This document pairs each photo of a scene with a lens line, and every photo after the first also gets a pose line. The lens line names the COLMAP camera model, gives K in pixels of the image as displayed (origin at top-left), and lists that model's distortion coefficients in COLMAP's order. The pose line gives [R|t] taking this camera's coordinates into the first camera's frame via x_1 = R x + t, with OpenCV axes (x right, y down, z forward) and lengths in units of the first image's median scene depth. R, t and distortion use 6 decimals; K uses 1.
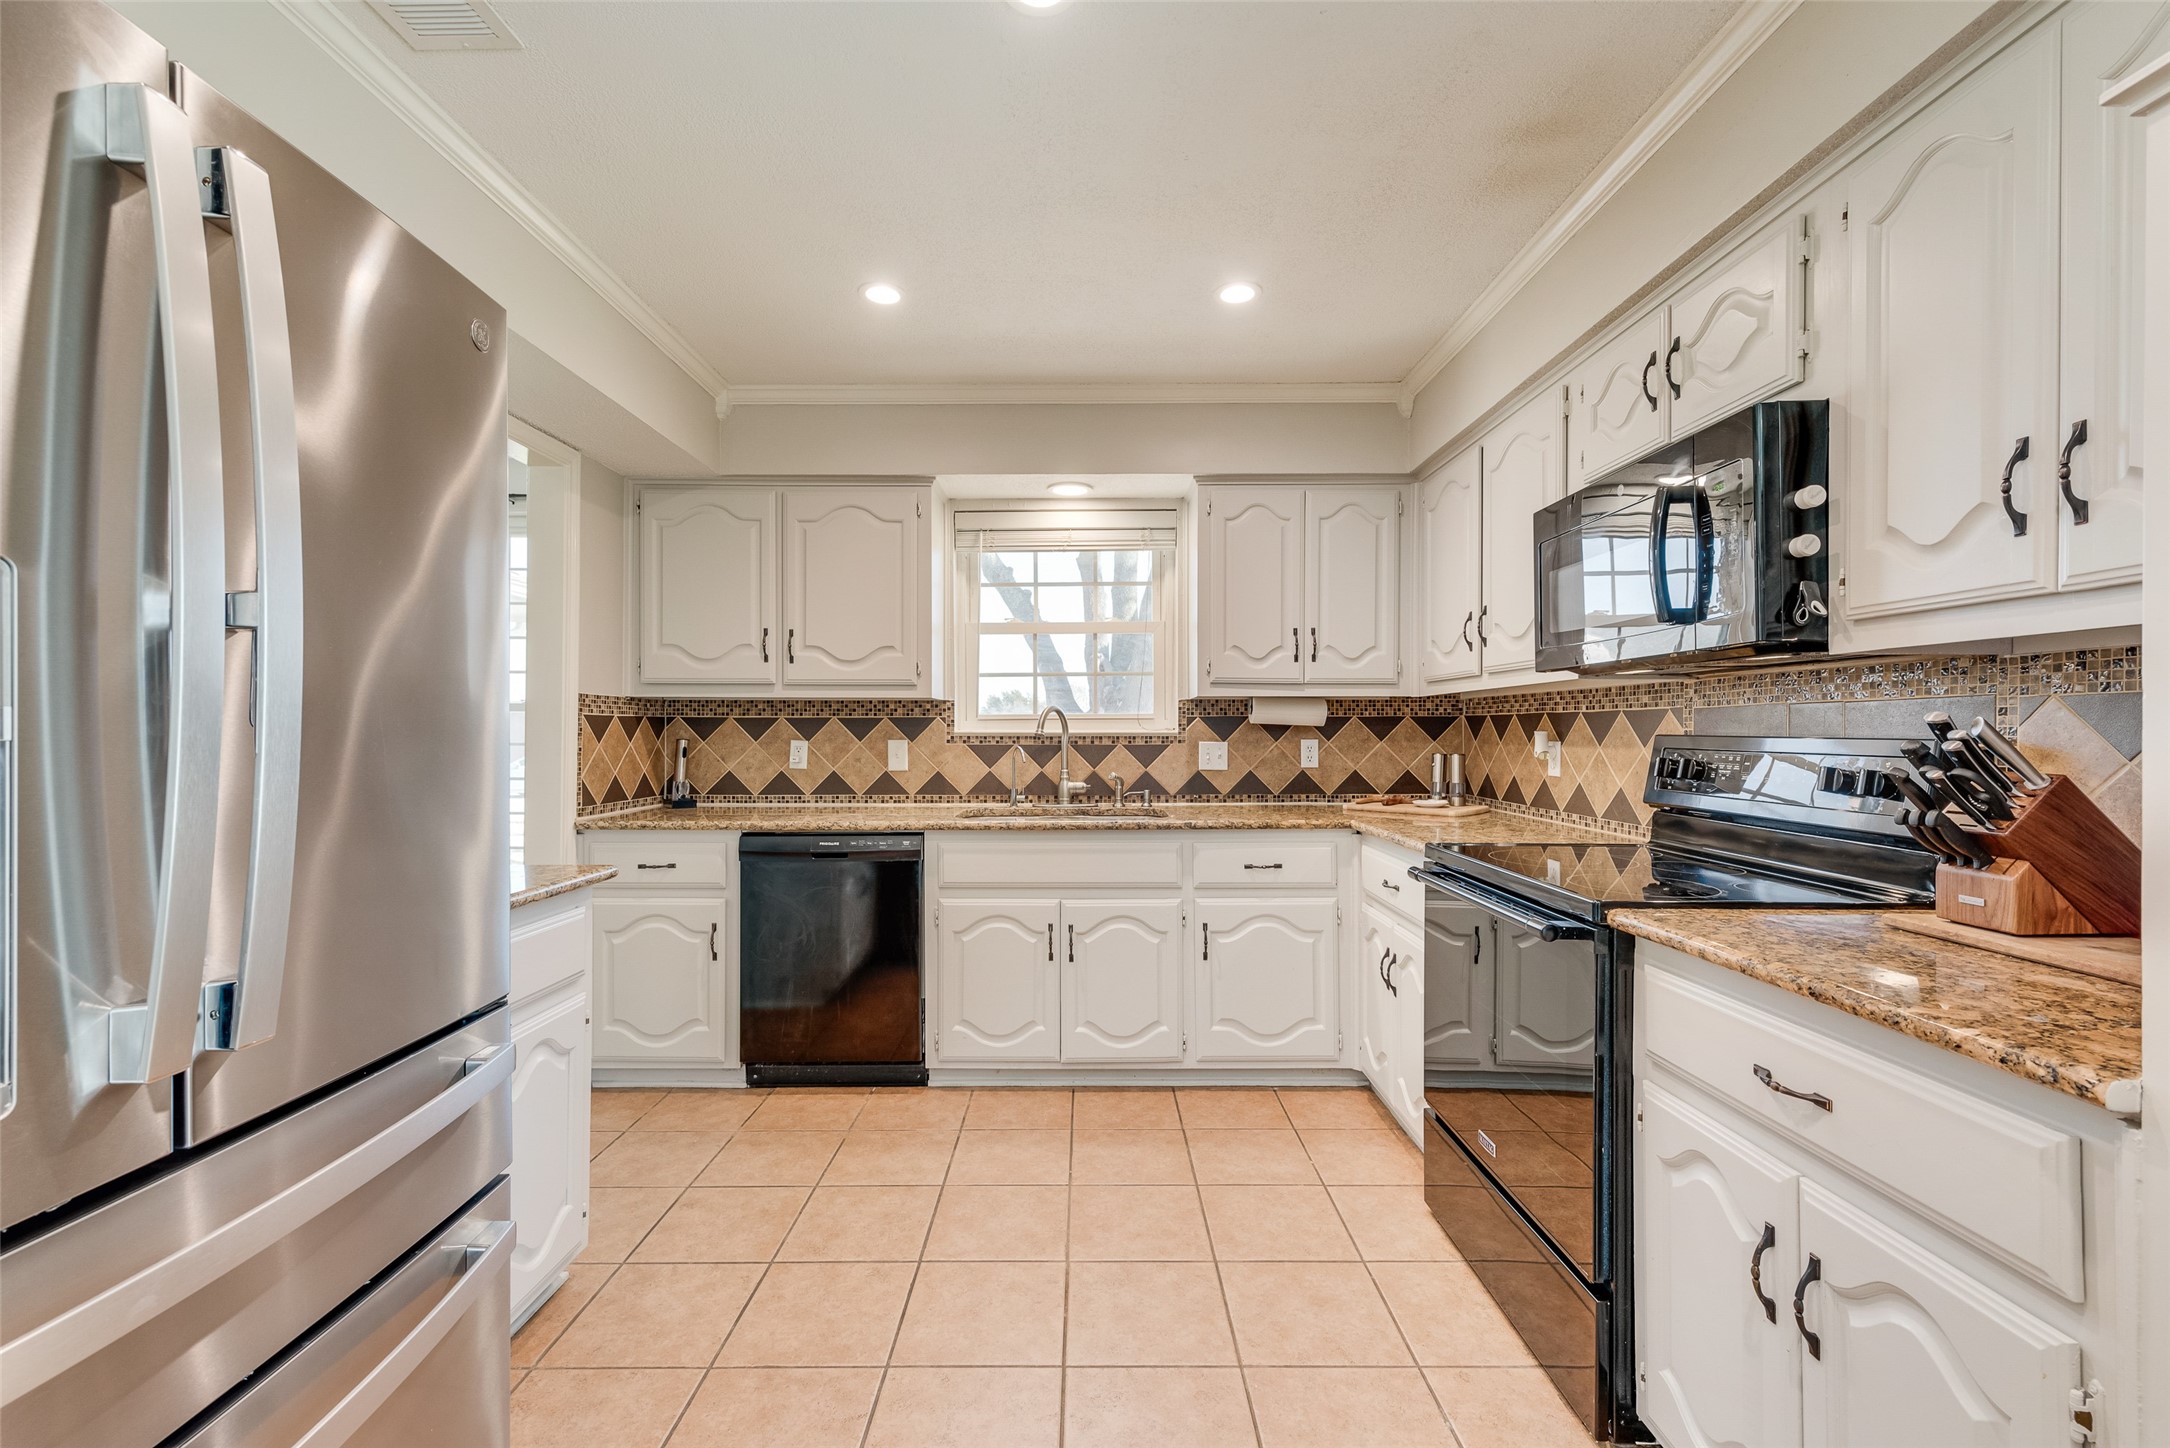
lens RADIAL K [[908.1, 0, 1086.3], [0, 908.1, 731.0], [0, 0, 1]] dist [0.022242, -0.006769]
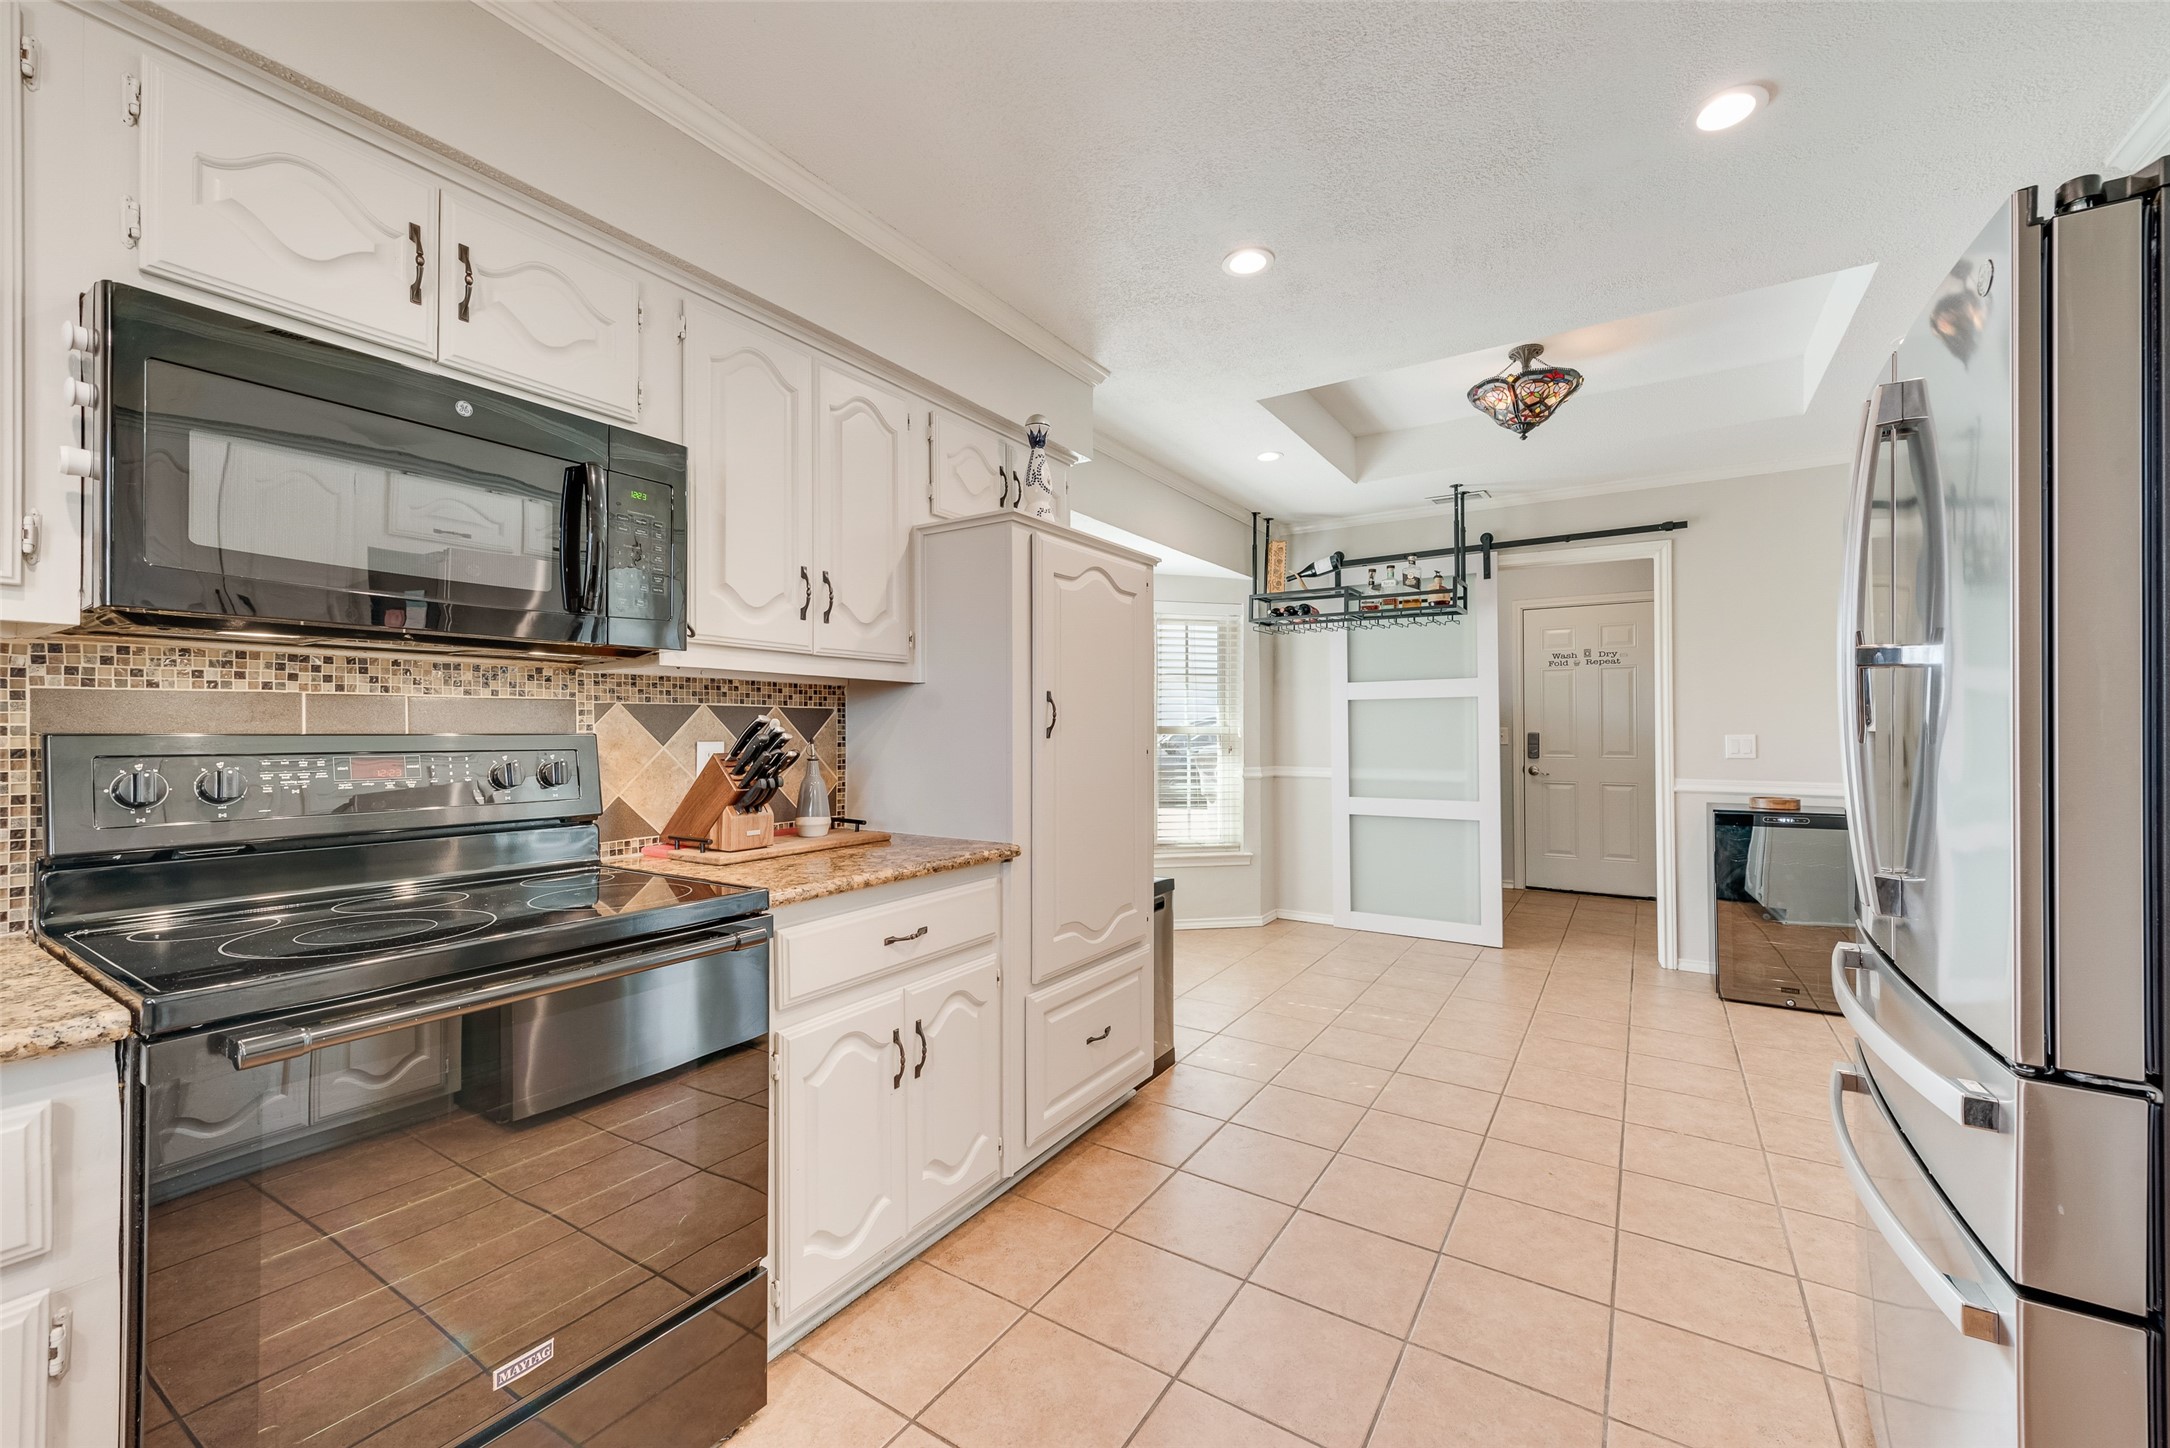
lens RADIAL K [[861.5, 0, 1089.1], [0, 861.5, 721.5], [0, 0, 1]] dist [0.018448, -0.006391]
pose [[-0.839499, 0.004245, 0.543345, -0.147158], [0.000204, 0.999972, -0.007498, 0.000433], [-0.543362, -0.006184, -0.839476, 0.814122]]
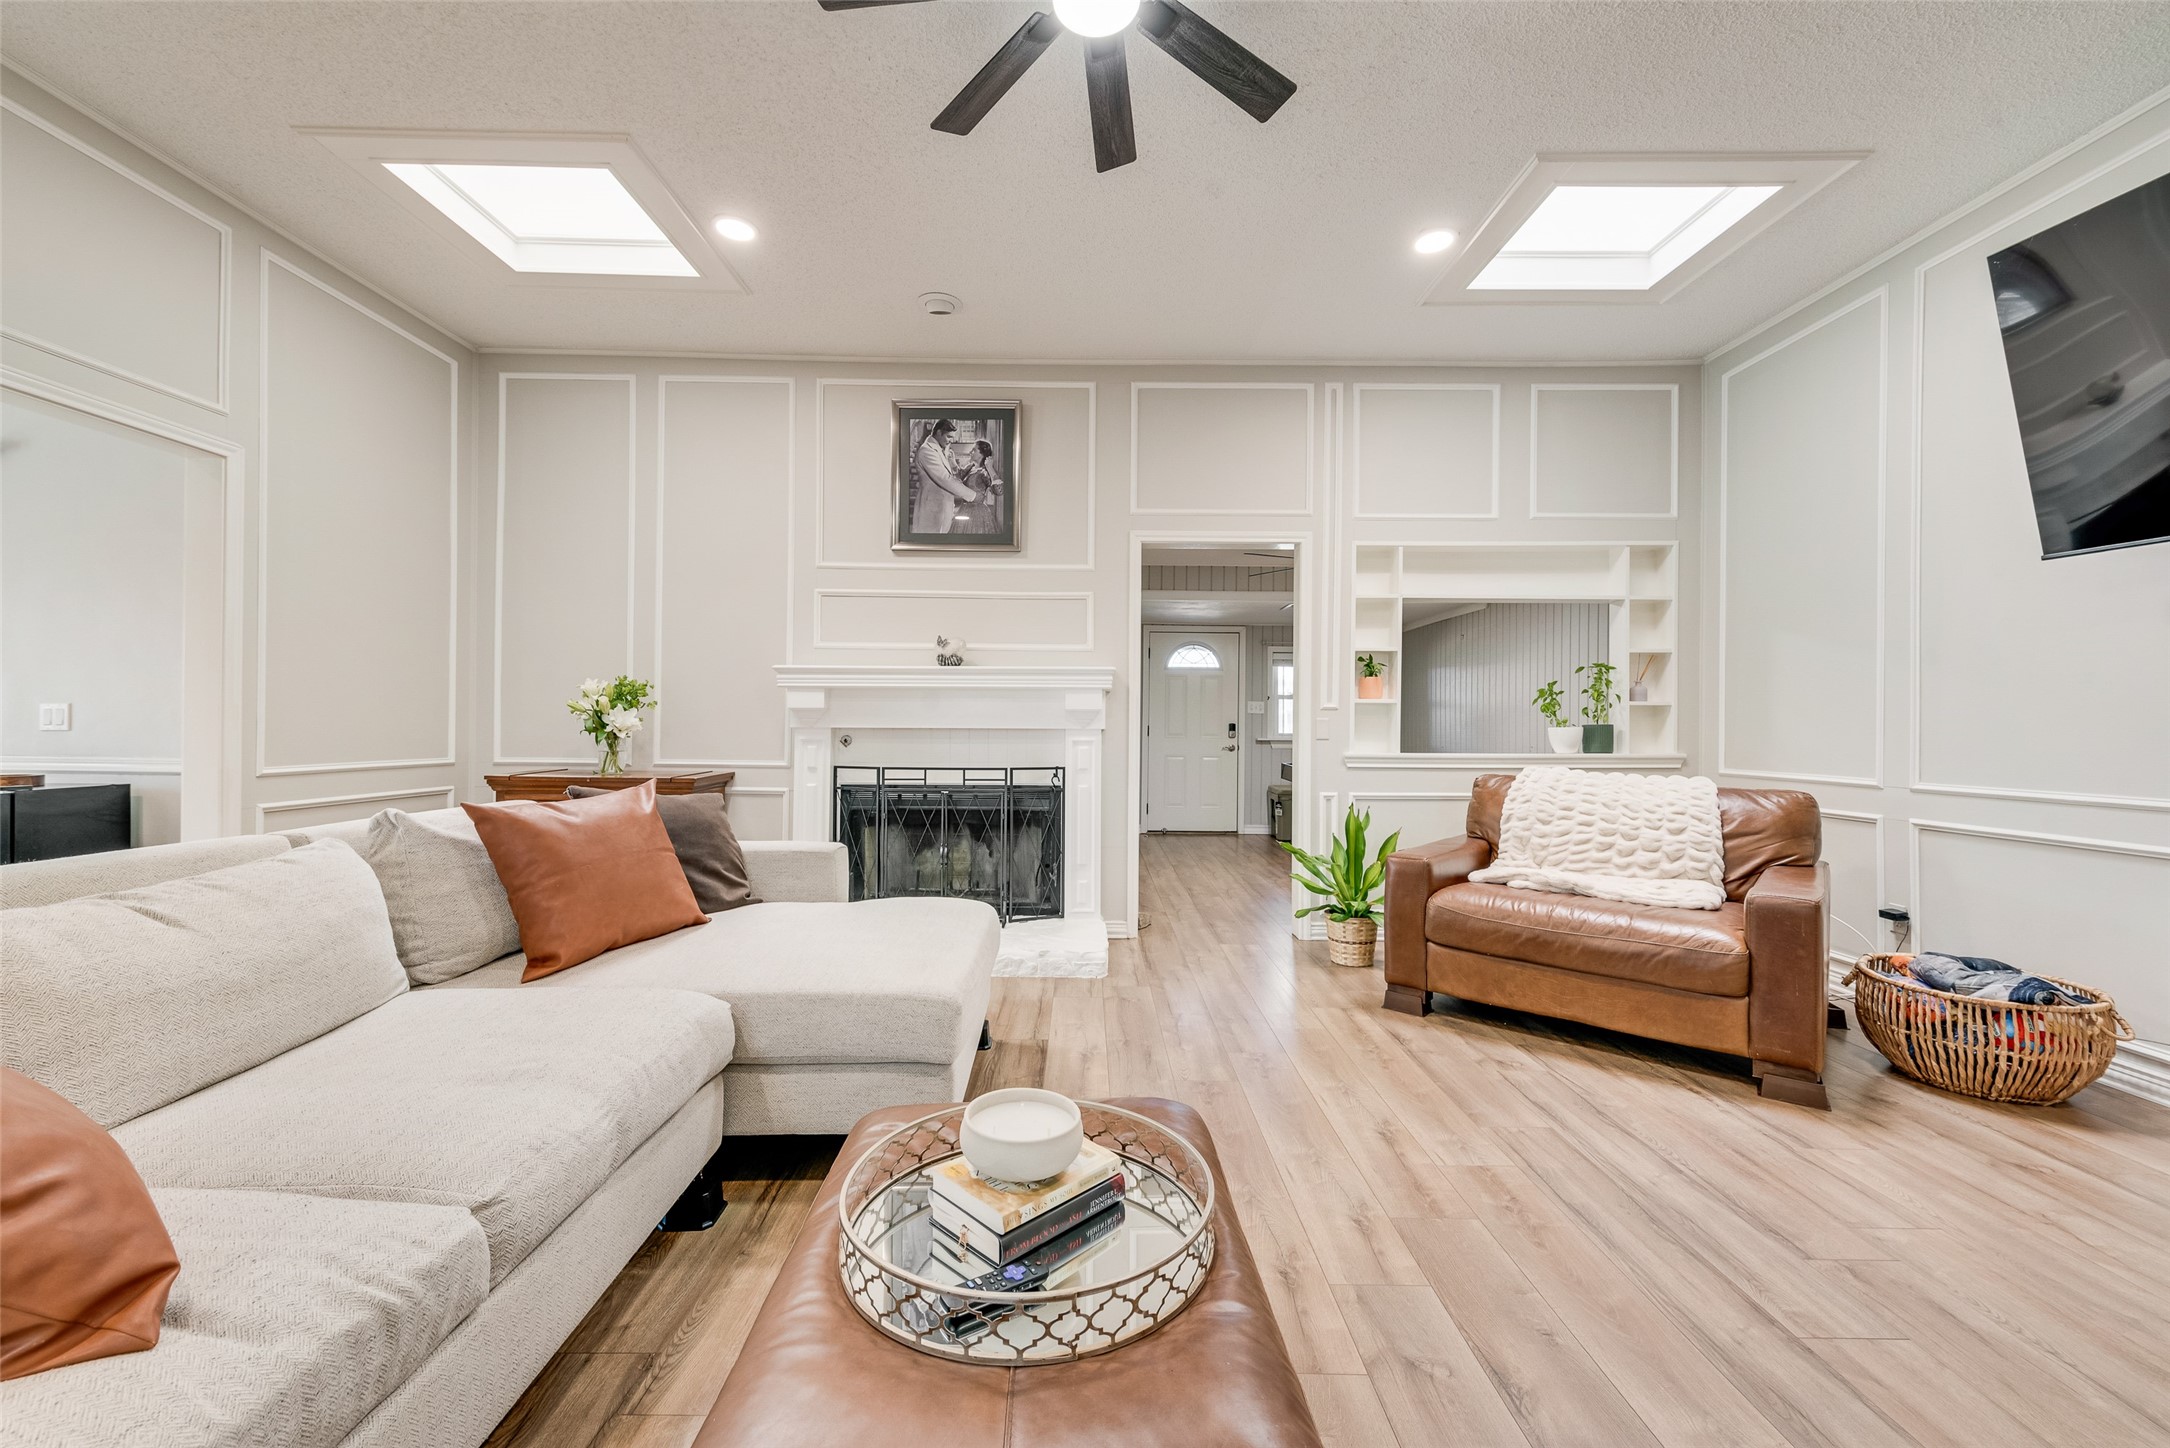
lens RADIAL K [[848.2, 0, 1084.5], [0, 848.2, 727.8], [0, 0, 1]] dist [0.017764, -0.005673]
pose [[-0.999915, -0.010878, -0.007132, -1.622644], [-0.010833, 0.999921, -0.006298, 0.036798], [0.007200, -0.006220, -0.999955, 0.288101]]
